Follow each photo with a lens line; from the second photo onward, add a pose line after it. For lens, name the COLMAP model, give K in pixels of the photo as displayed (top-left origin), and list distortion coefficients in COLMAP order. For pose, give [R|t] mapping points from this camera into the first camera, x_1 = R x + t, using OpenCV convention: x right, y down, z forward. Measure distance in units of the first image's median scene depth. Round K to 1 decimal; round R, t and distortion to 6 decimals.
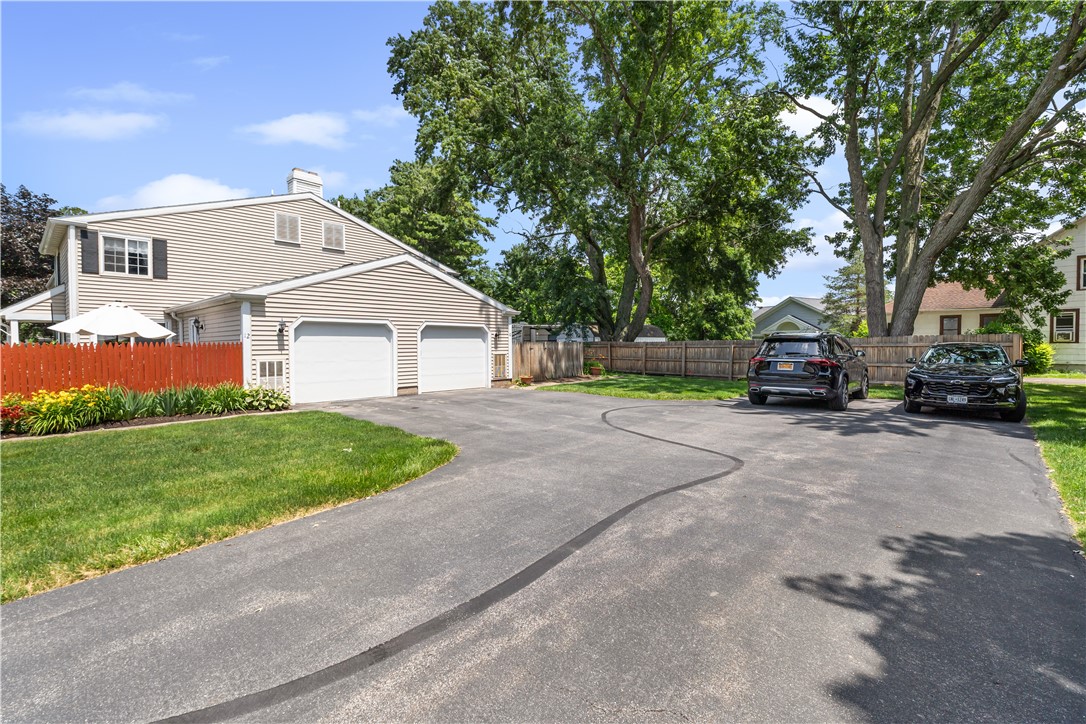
lens RADIAL K [[486.9, 0, 549.6], [0, 486.9, 363.0], [0, 0, 1]] dist [0.001316, -0.000078]
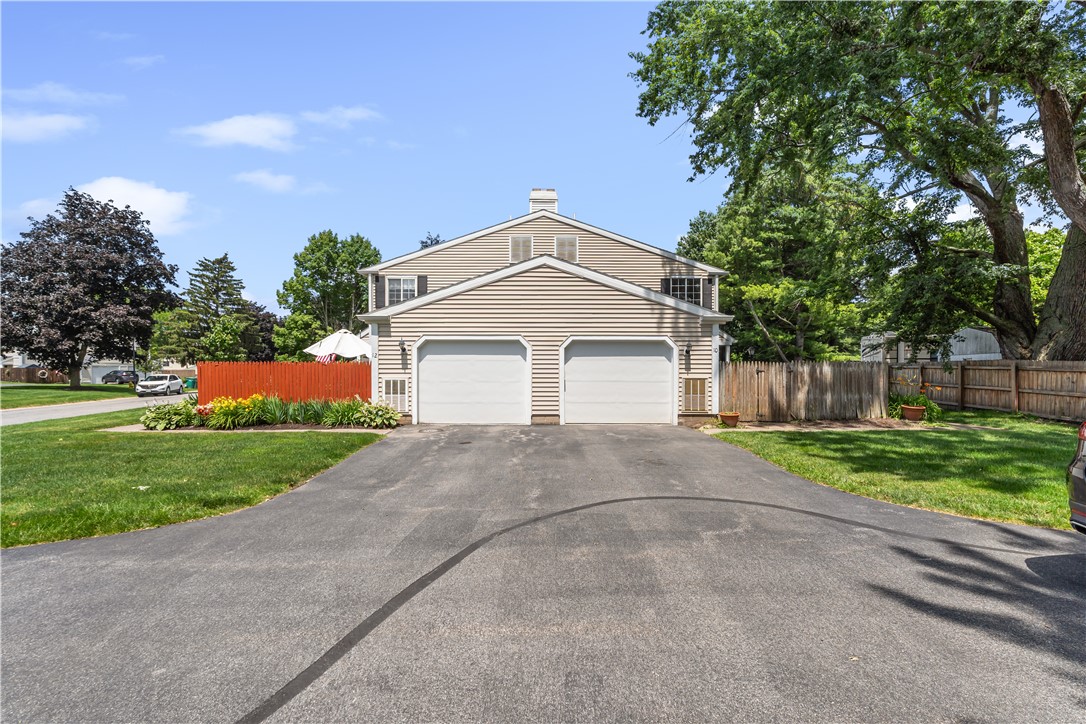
lens RADIAL K [[486.2, 0, 545.1], [0, 486.2, 374.1], [0, 0, 1]] dist [-0.000536, -0.000123]
pose [[0.671569, 0.023281, -0.740576, 0.270049], [-0.032483, 0.999470, 0.001964, -0.018631], [0.740229, 0.022737, 0.671970, 0.367137]]
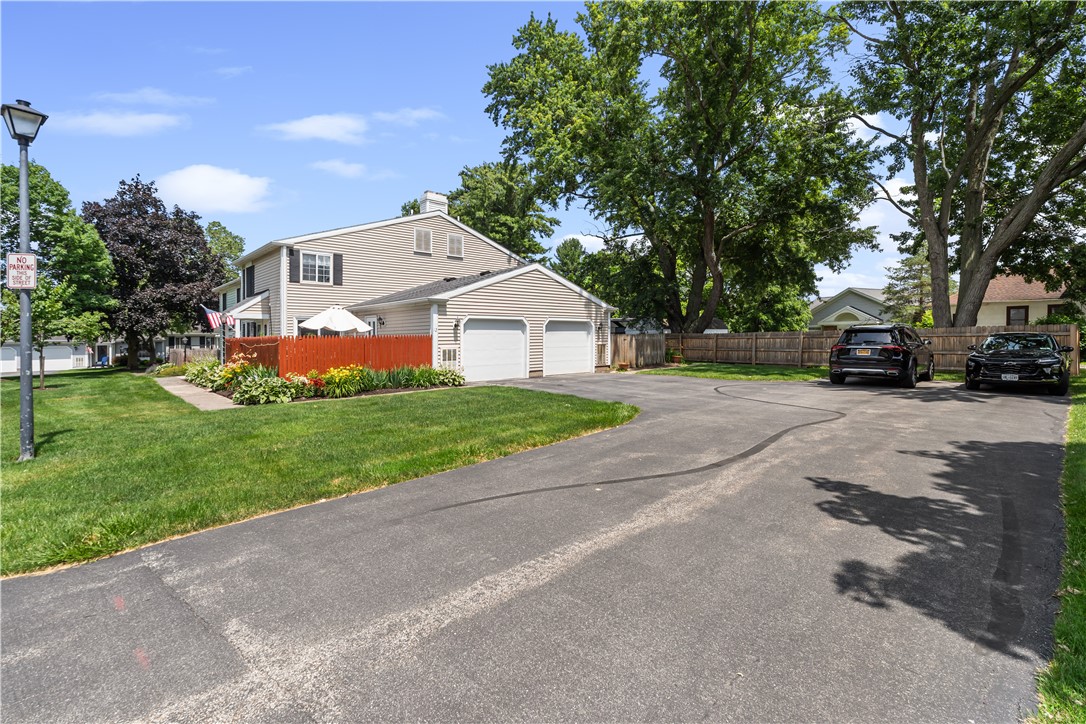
lens RADIAL K [[492.8, 0, 543.6], [0, 492.8, 357.3], [0, 0, 1]] dist [-0.000071, 0.000050]
pose [[0.996216, -0.000727, -0.086914, -0.137354], [0.001038, 0.999993, 0.003530, 0.009383], [0.086911, -0.003607, 0.996210, -0.202755]]
